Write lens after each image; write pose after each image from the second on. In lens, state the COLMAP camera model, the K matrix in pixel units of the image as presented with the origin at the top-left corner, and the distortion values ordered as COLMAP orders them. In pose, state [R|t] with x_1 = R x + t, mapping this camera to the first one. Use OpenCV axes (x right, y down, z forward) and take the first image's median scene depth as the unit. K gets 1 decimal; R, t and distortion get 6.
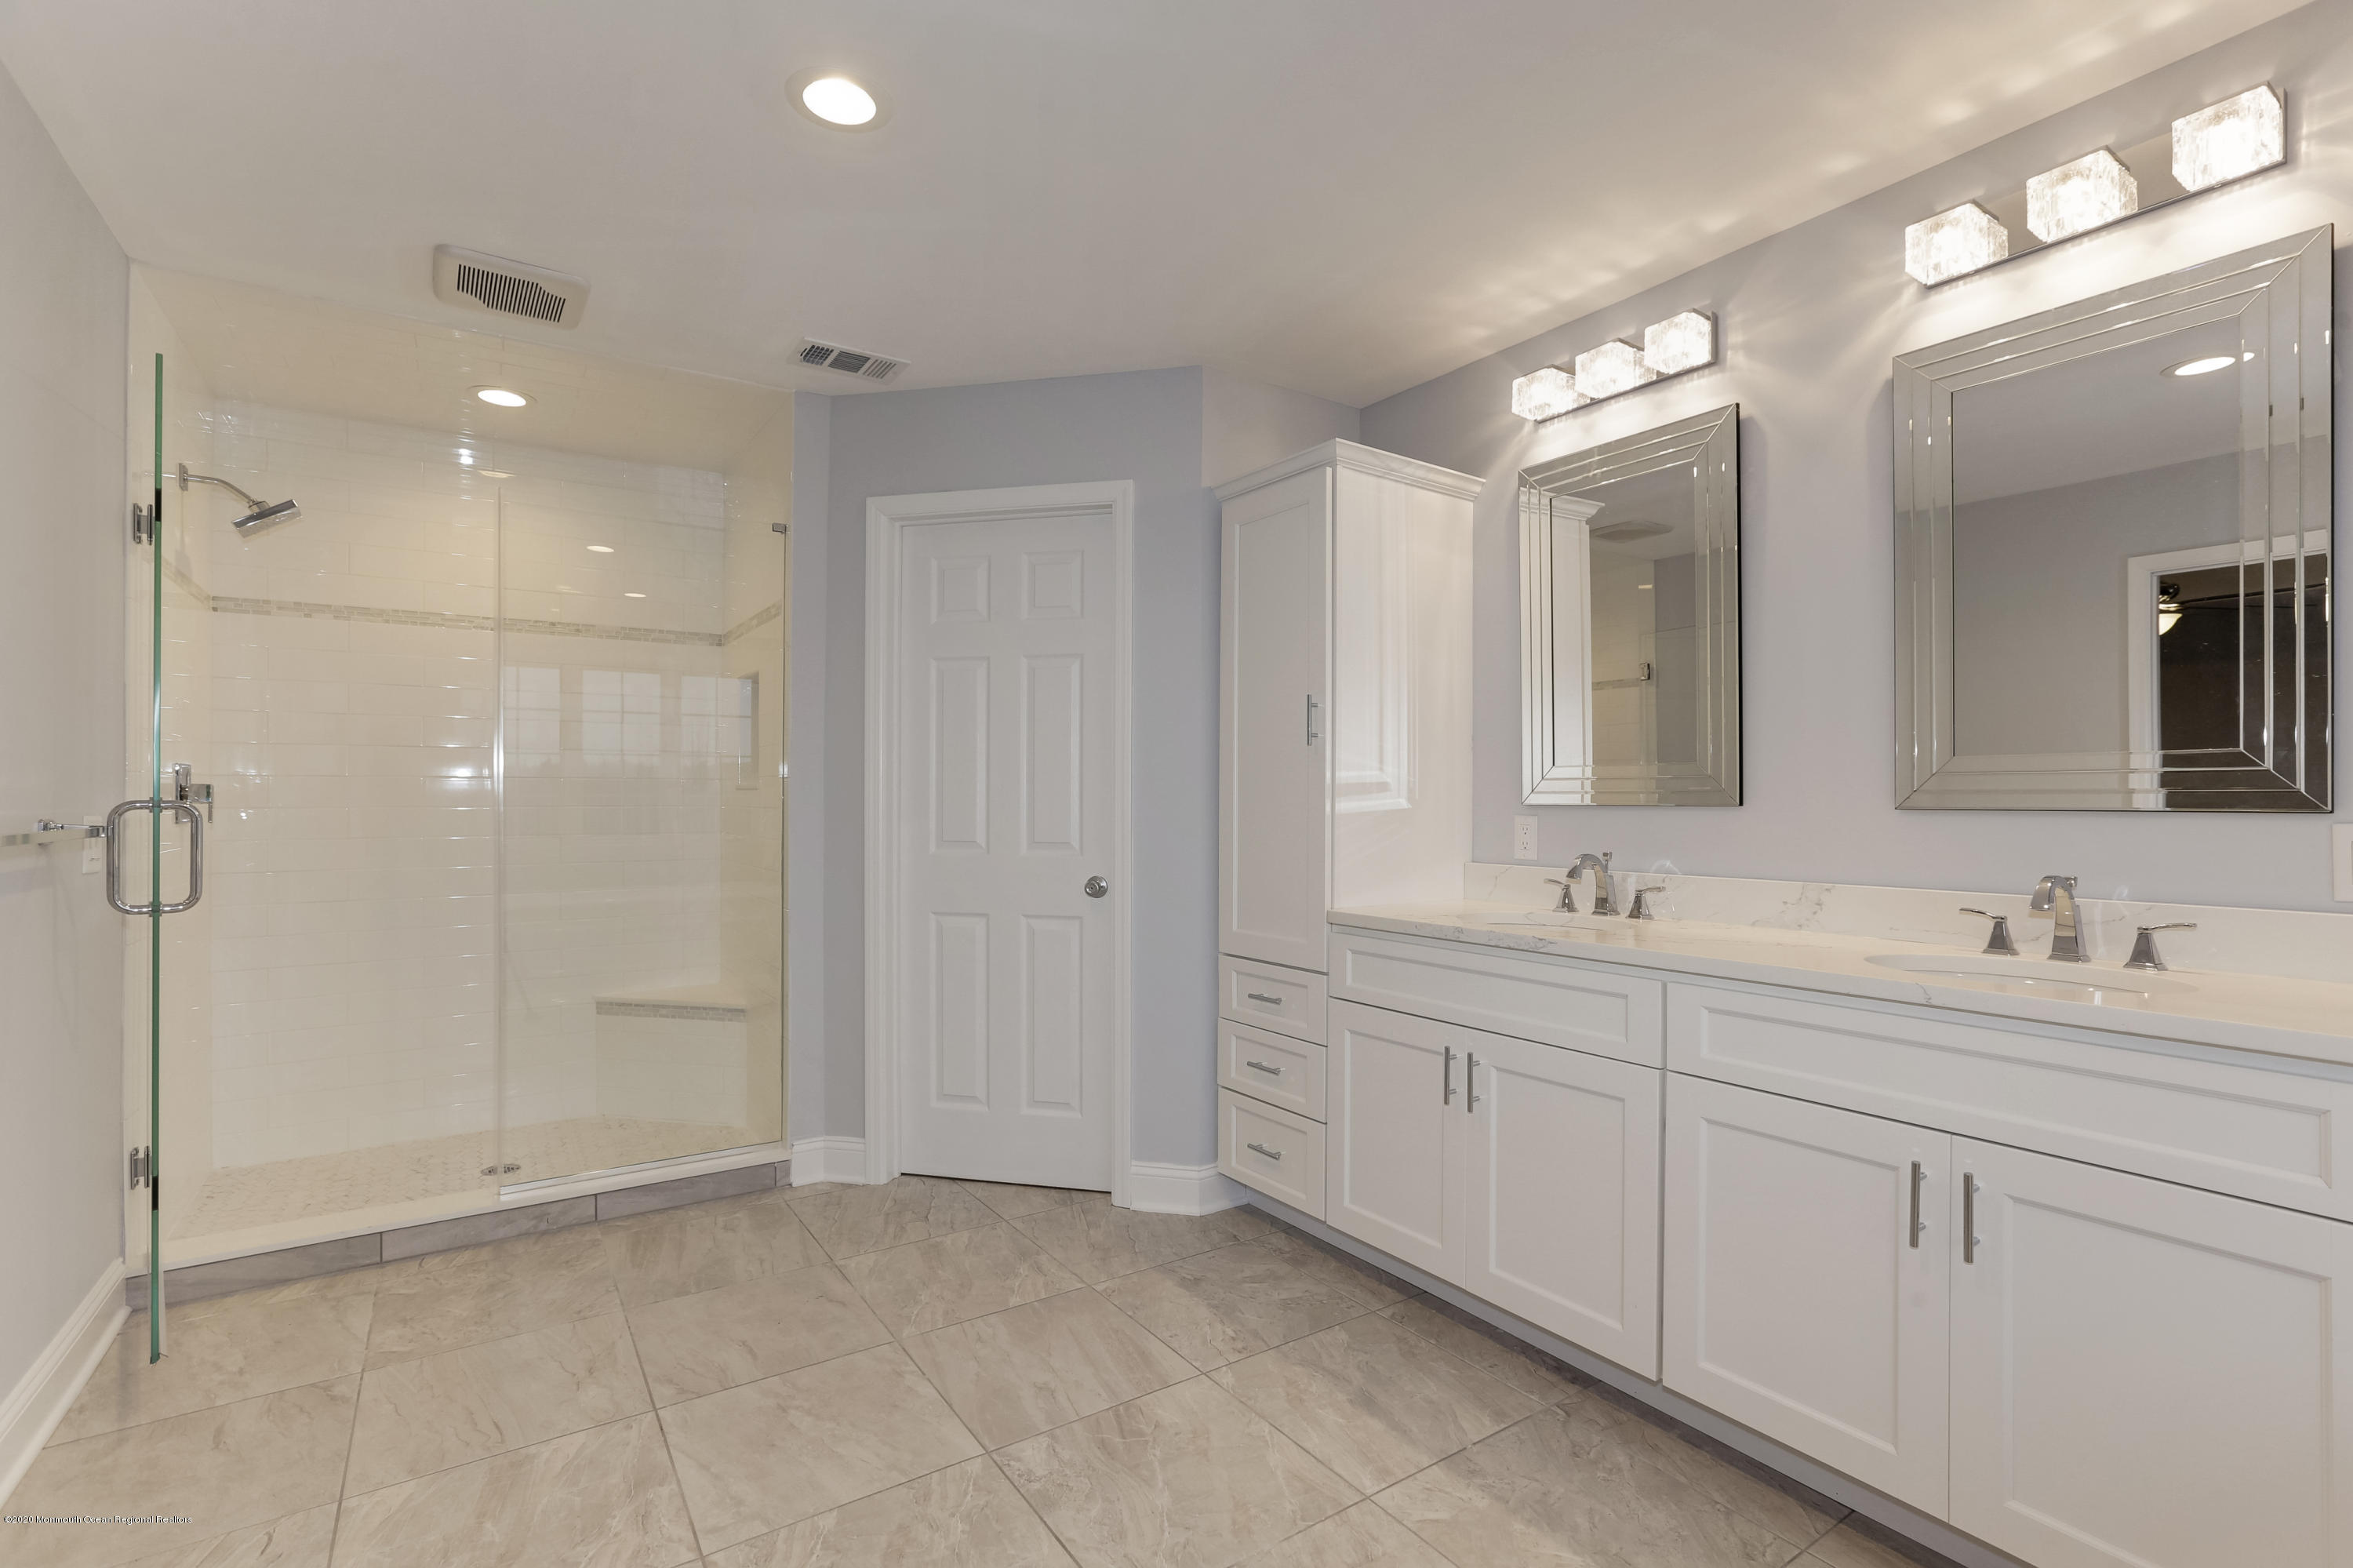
lens RADIAL K [[1082.7, 0, 1180.4], [0, 1082.7, 798.9], [0, 0, 1]] dist [-0.024459, 0.010700]
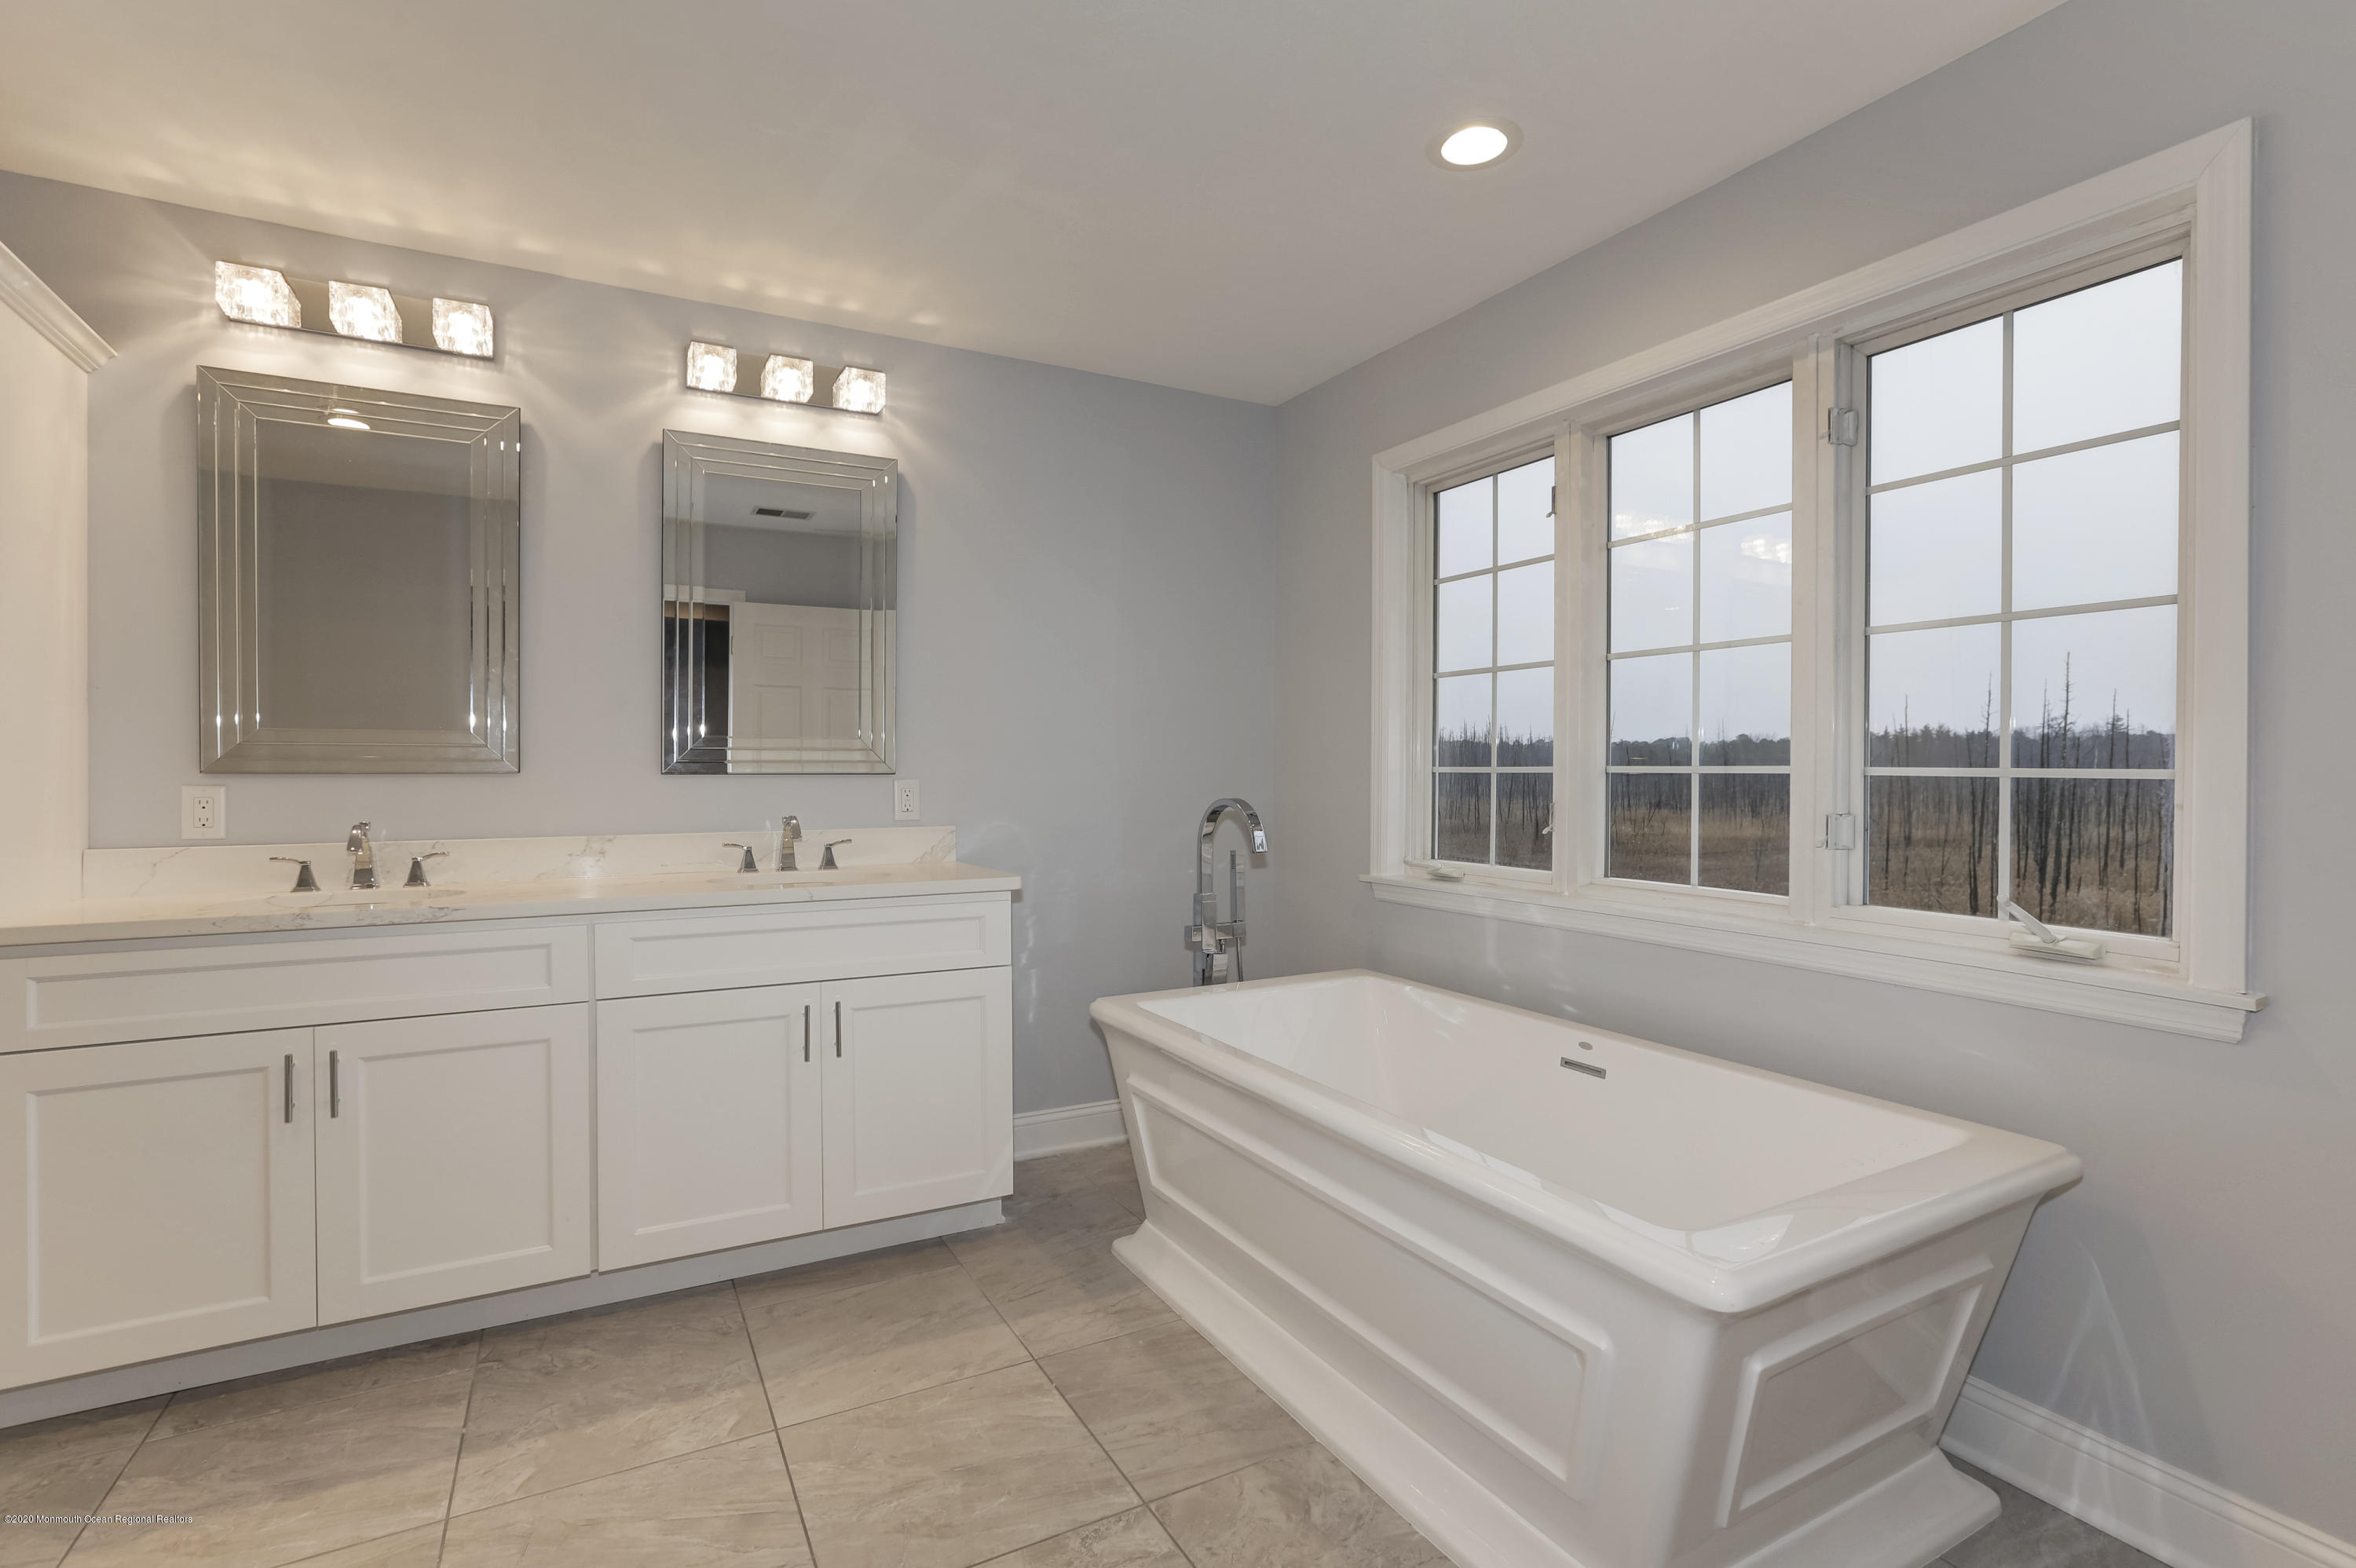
lens RADIAL K [[1083.9, 0, 1172.1], [0, 1083.9, 784.9], [0, 0, 1]] dist [-0.024459, 0.010700]
pose [[0.101363, -0.015260, 0.994732, -0.531123], [-0.001320, 0.999879, 0.015474, 0.001072], [-0.994849, -0.002882, 0.101331, 0.224985]]
